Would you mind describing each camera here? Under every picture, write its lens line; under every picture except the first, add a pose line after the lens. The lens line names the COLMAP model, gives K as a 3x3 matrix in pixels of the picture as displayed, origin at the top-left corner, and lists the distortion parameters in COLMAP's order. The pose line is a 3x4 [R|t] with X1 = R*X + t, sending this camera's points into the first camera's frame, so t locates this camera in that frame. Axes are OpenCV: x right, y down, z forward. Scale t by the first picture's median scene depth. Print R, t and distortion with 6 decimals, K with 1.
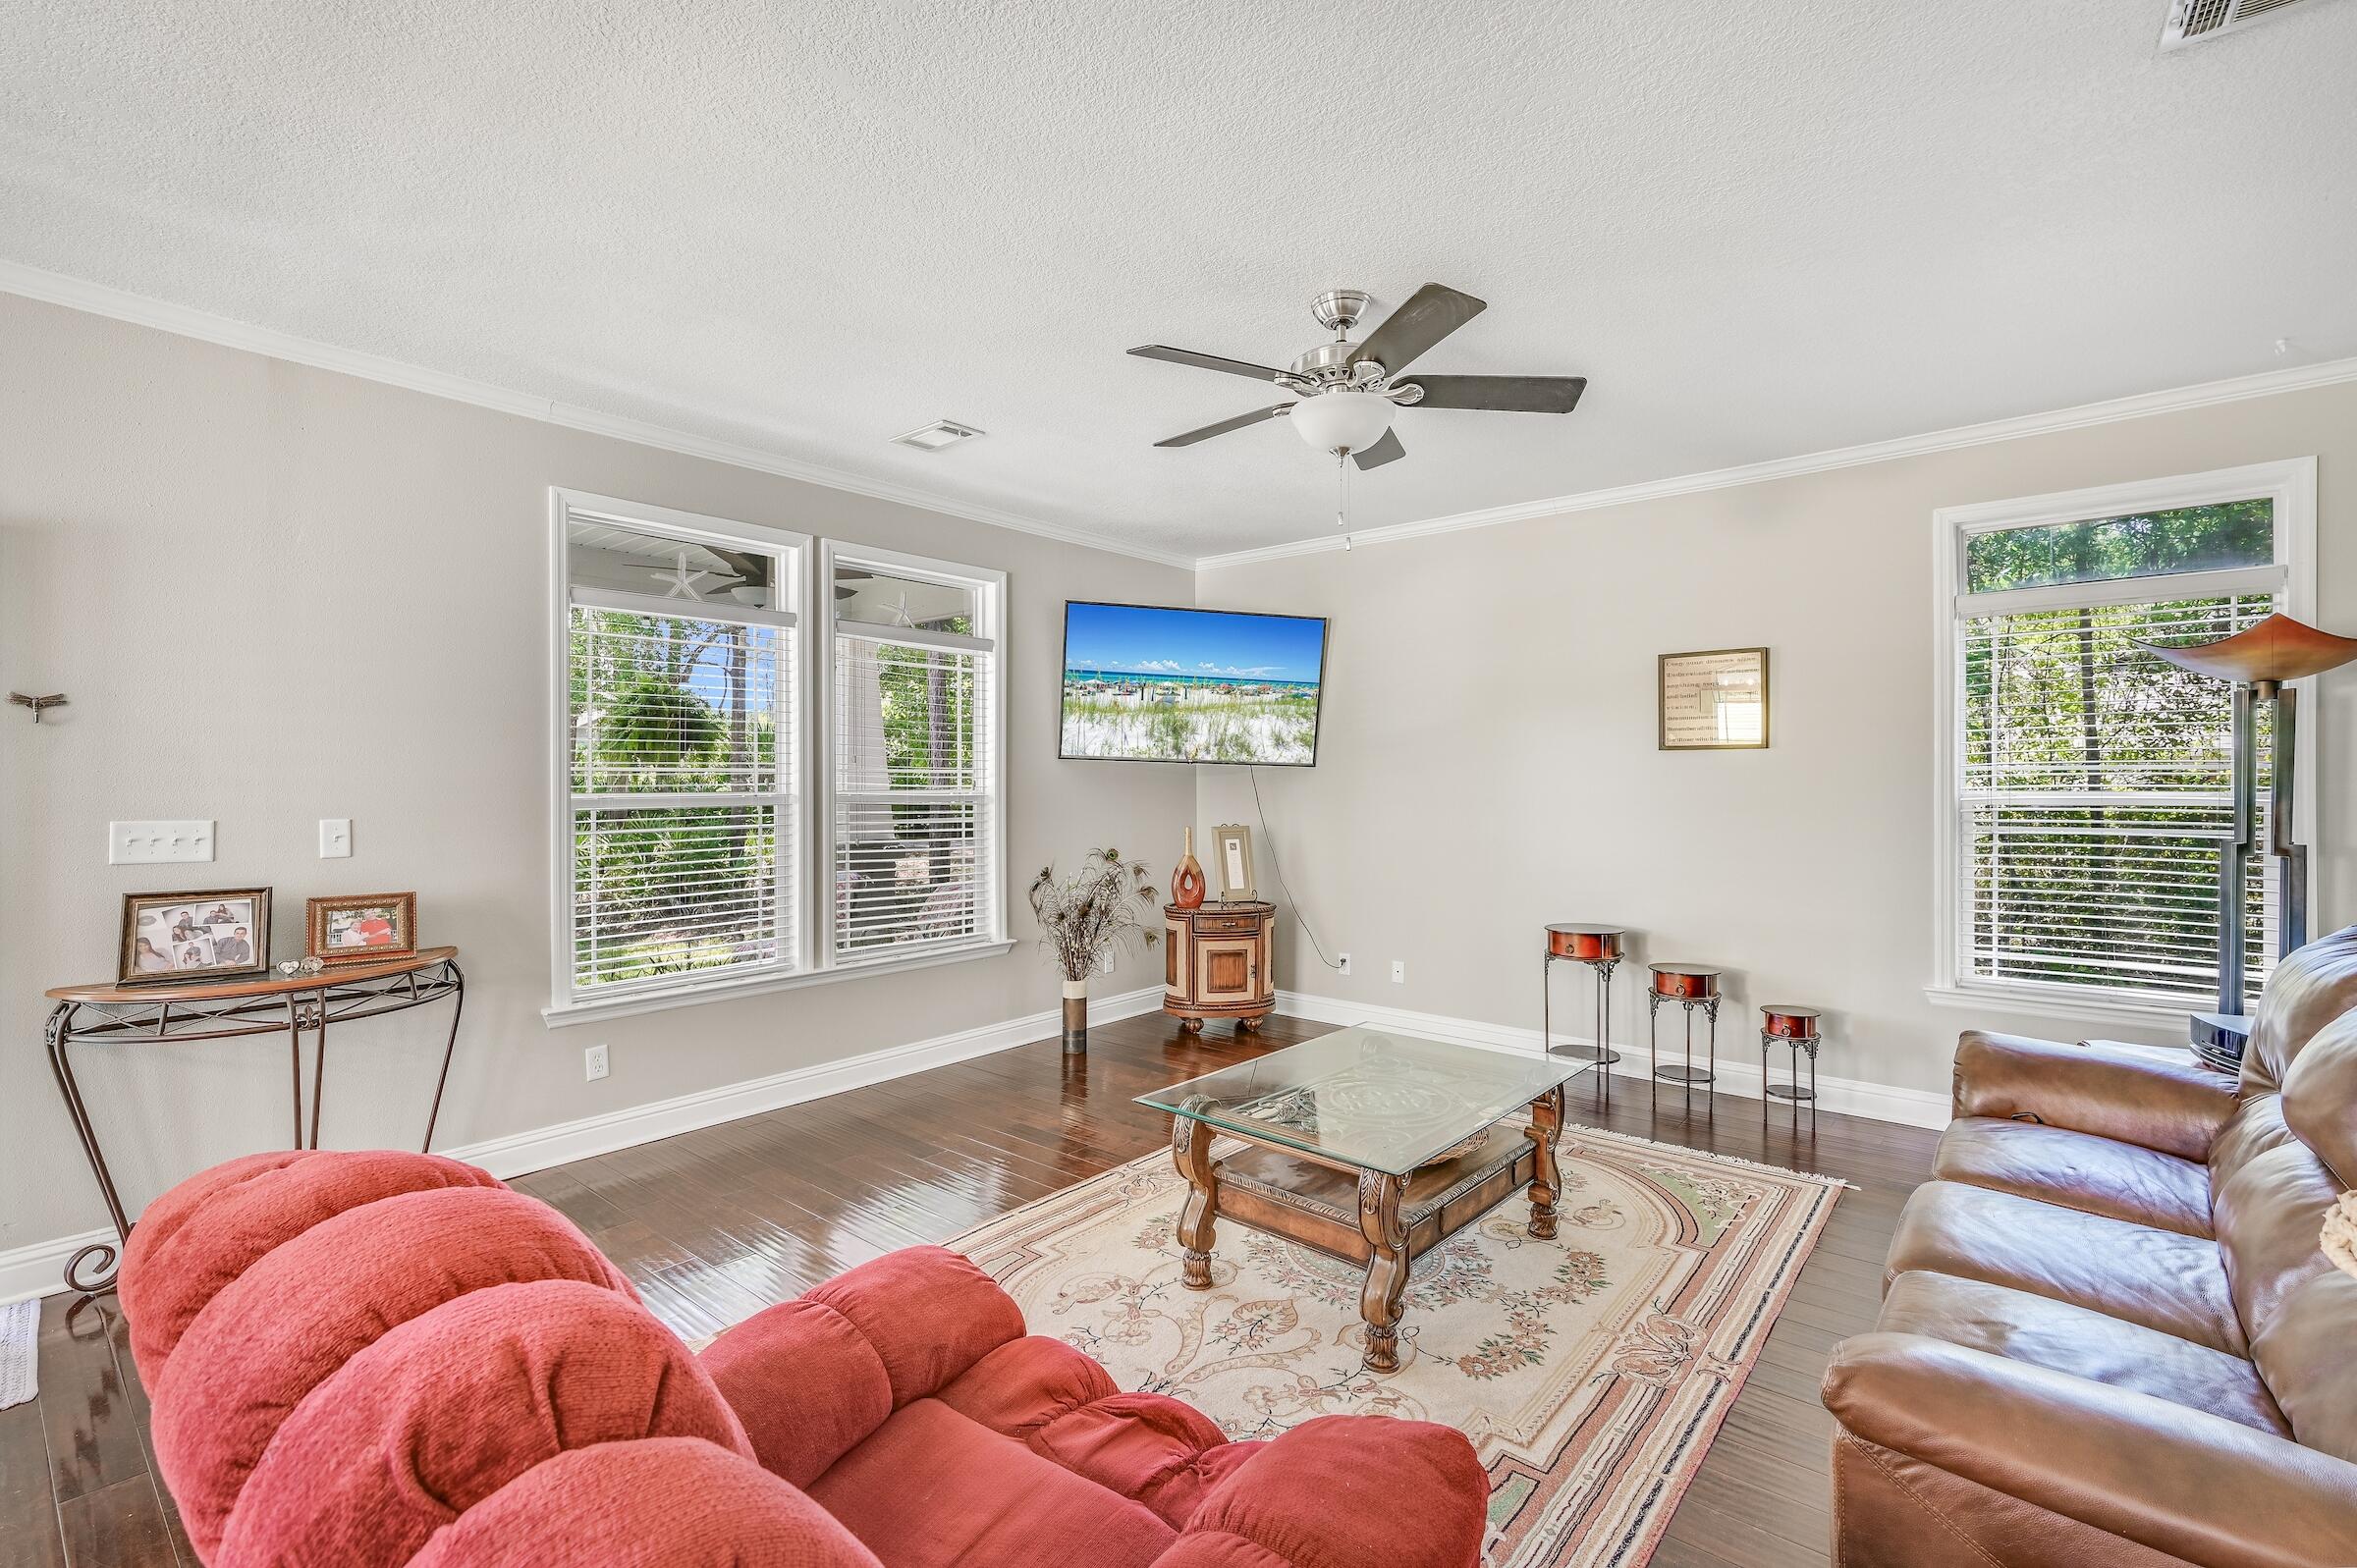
lens RADIAL K [[1038.4, 0, 1209.9], [0, 1038.4, 786.5], [0, 0, 1]] dist [-0.000905, 0.000051]
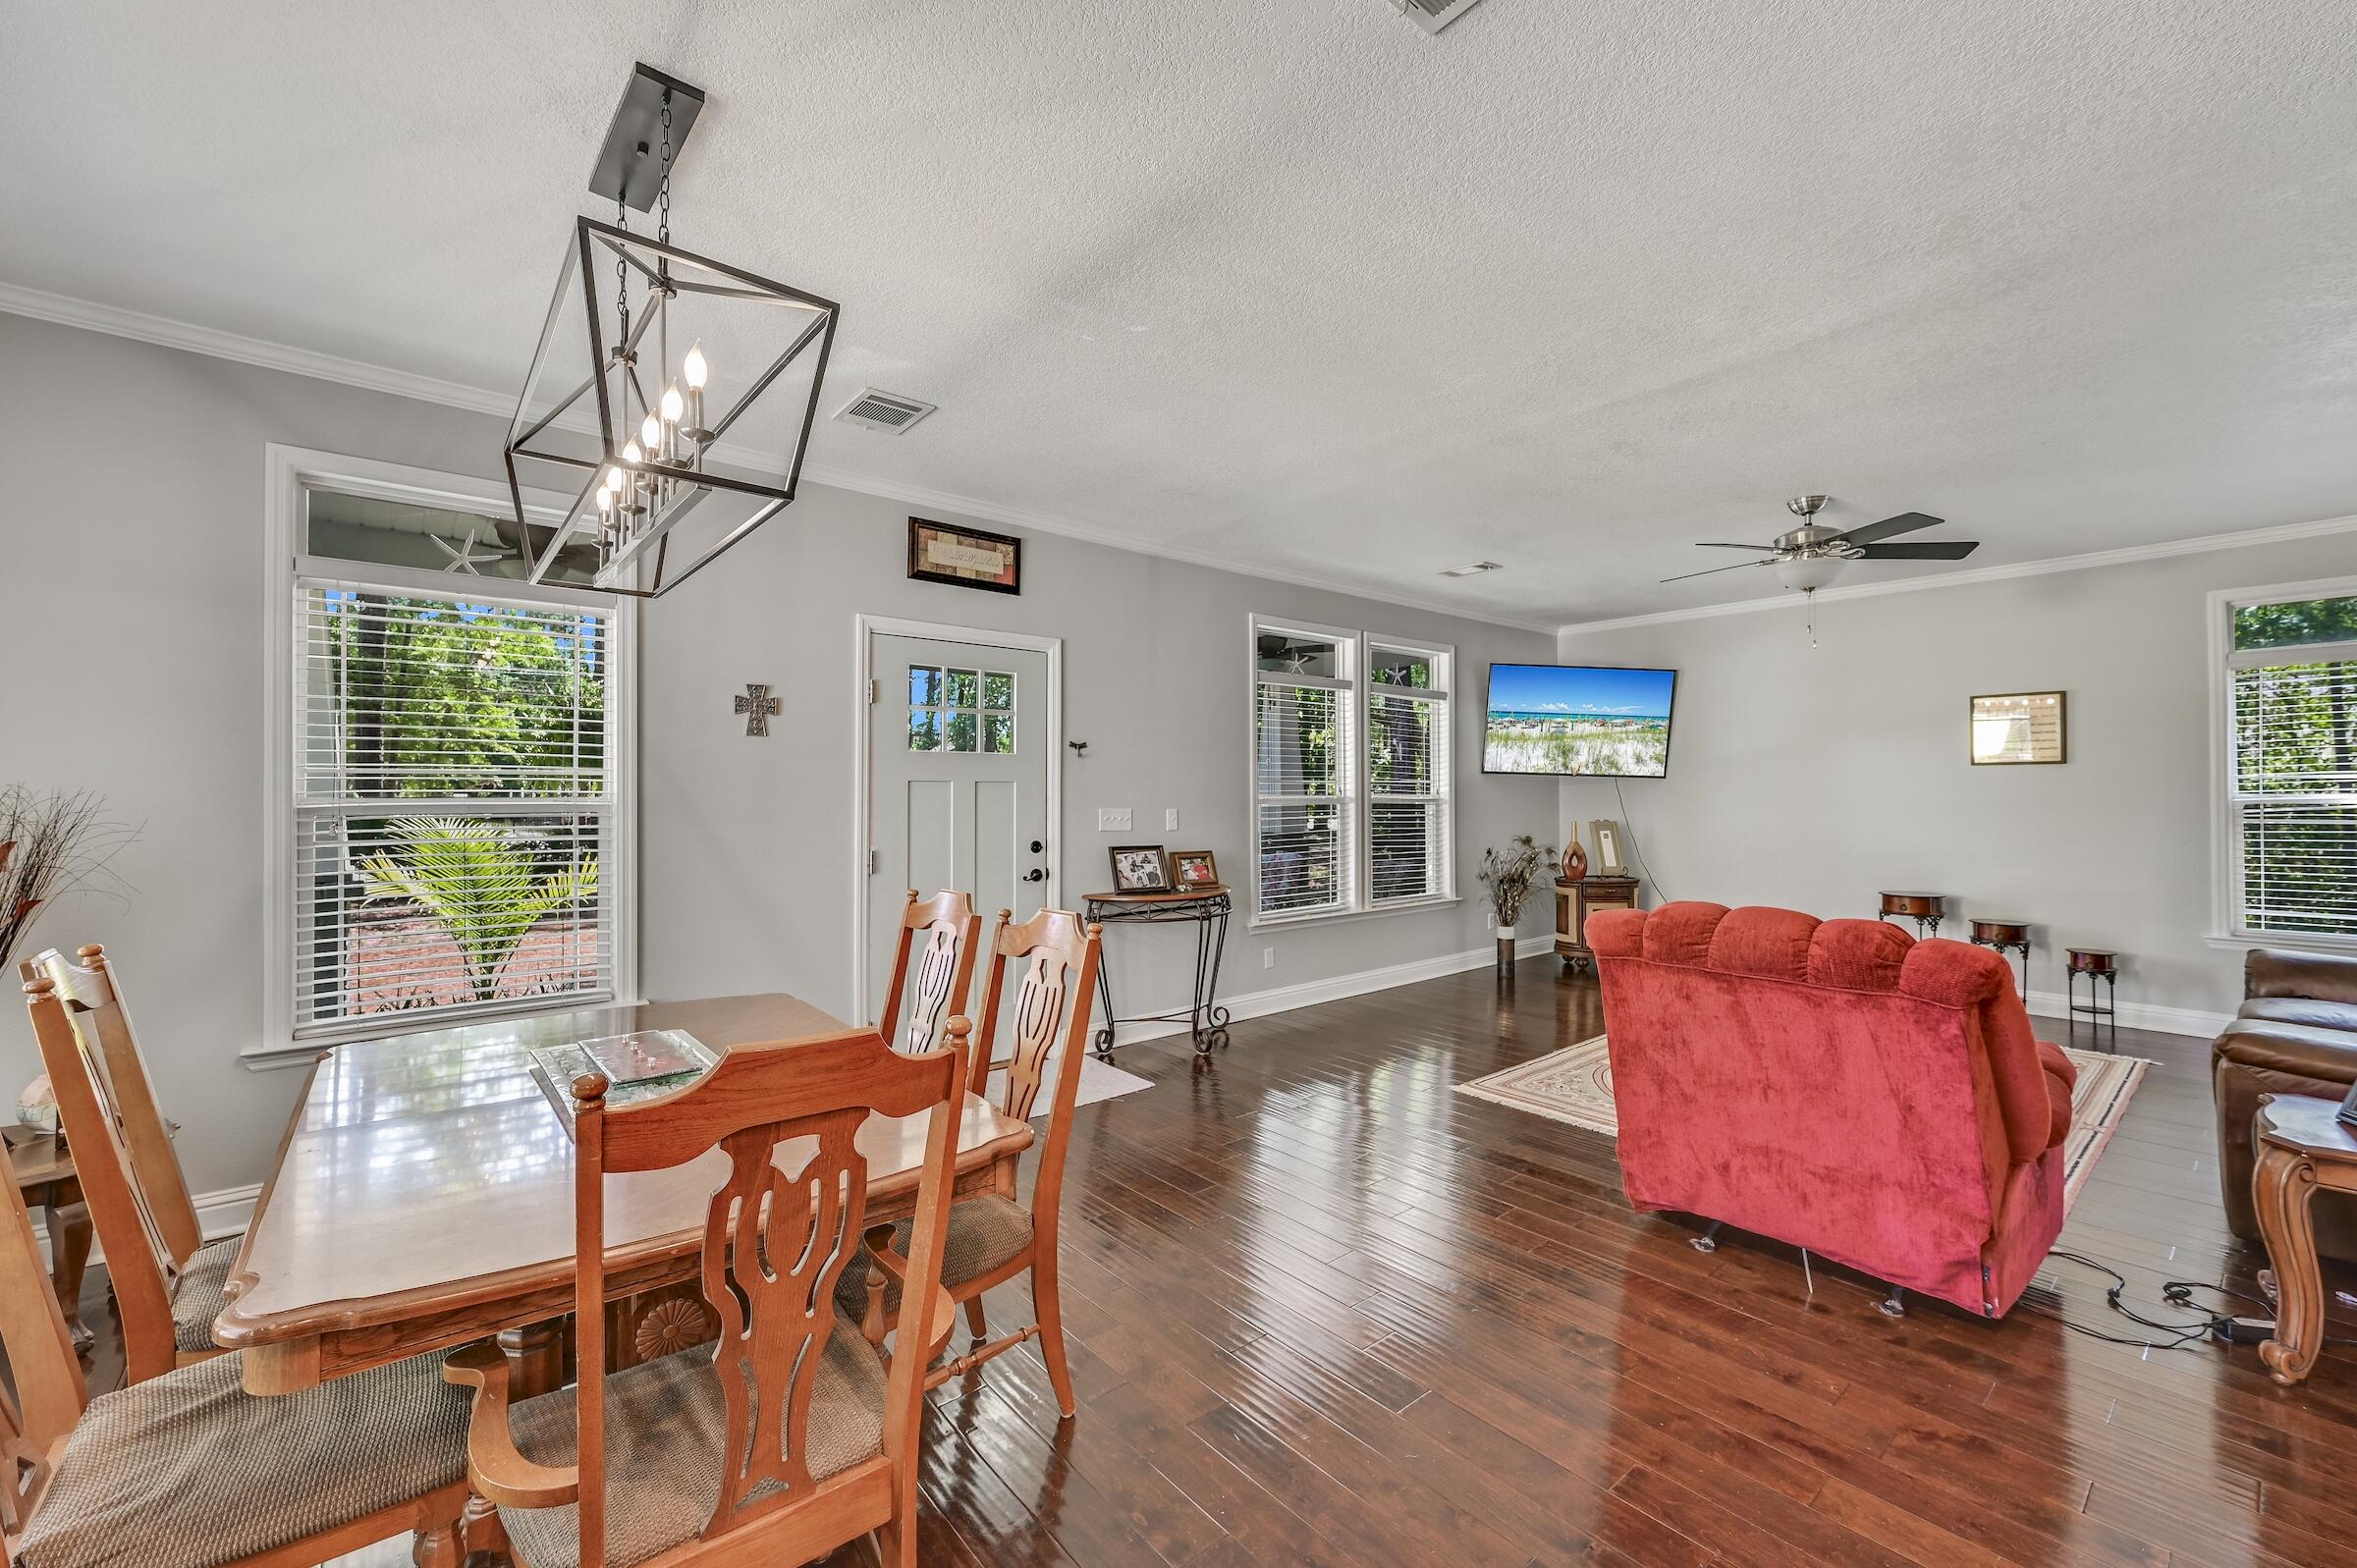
lens RADIAL K [[932.1, 0, 1216.7], [0, 932.1, 782.8], [0, 0, 1]] dist [-0.000351, -0.000044]
pose [[0.984808, -0.001914, -0.173638, -0.294458], [-0.000709, 0.999887, -0.015043, 0.006611], [0.173647, 0.014938, 0.984695, -0.341791]]
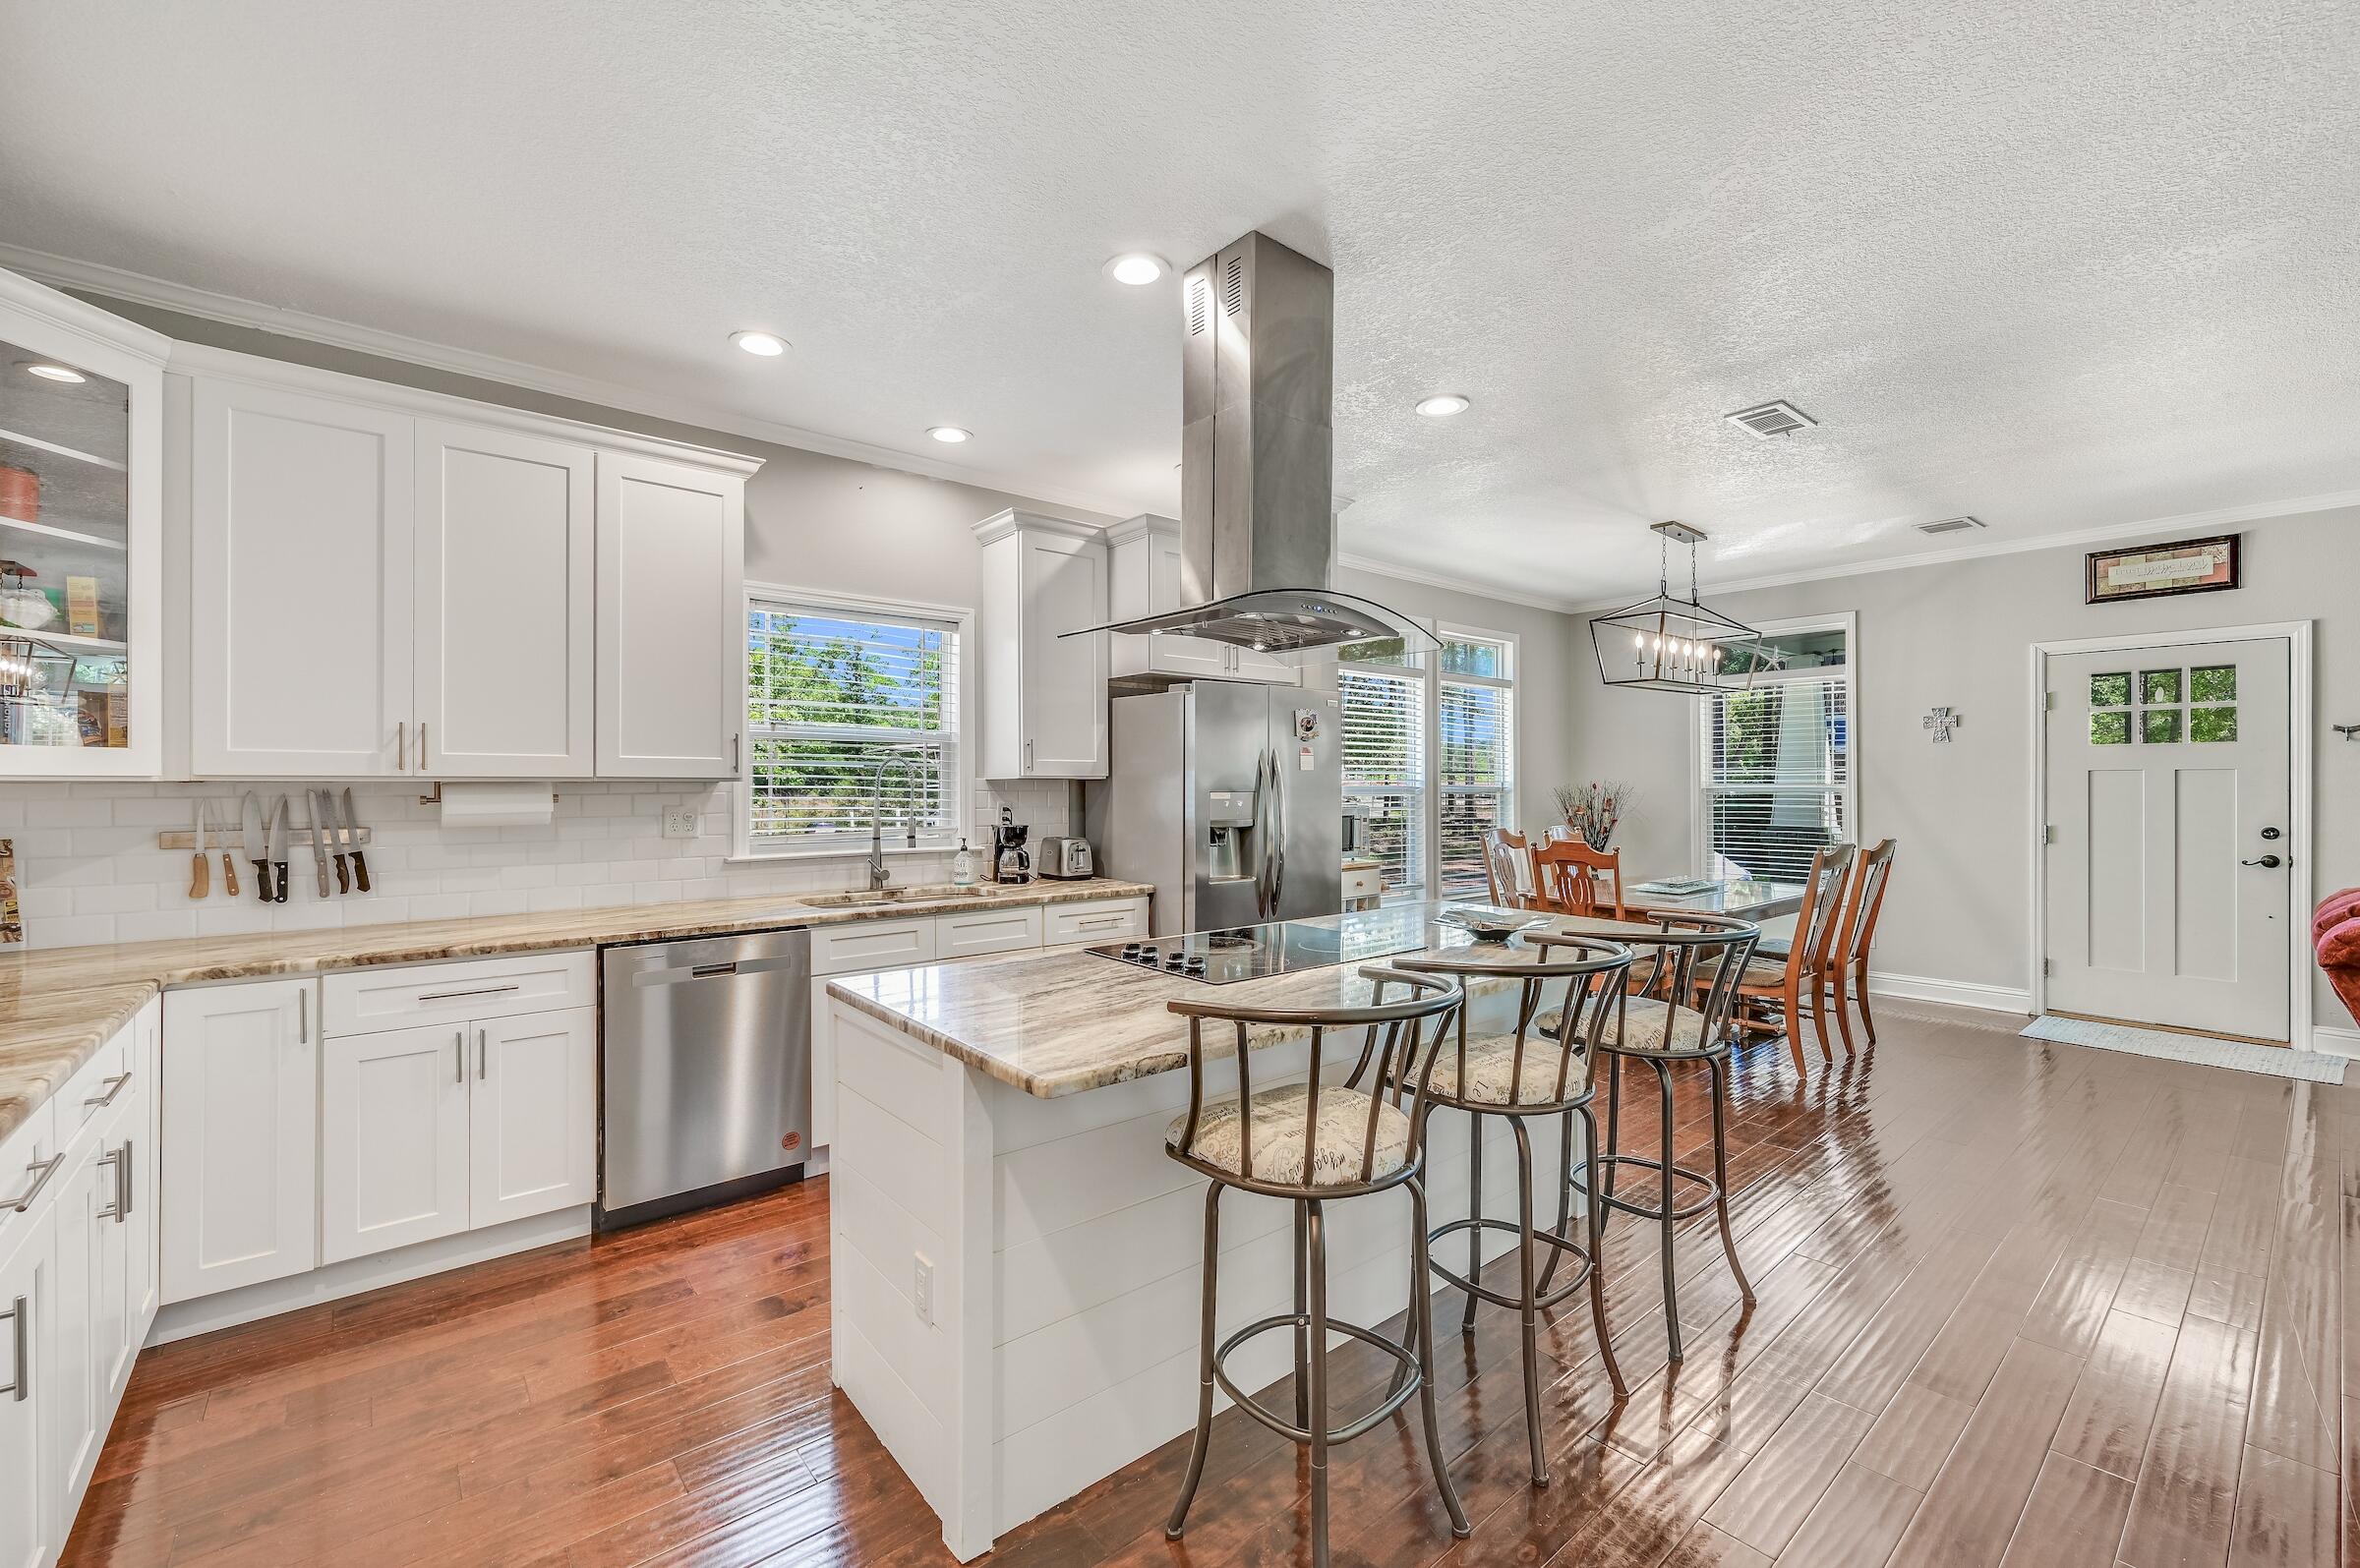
lens RADIAL K [[936.3, 0, 1180.0], [0, 936.3, 784.0], [0, 0, 1]] dist [-0.000499, 0.000052]
pose [[-0.196407, 0.000011, -0.980523, 0.438189], [-0.003869, 0.999992, 0.000787, 0.010267], [0.980515, 0.003948, -0.196405, -0.341902]]
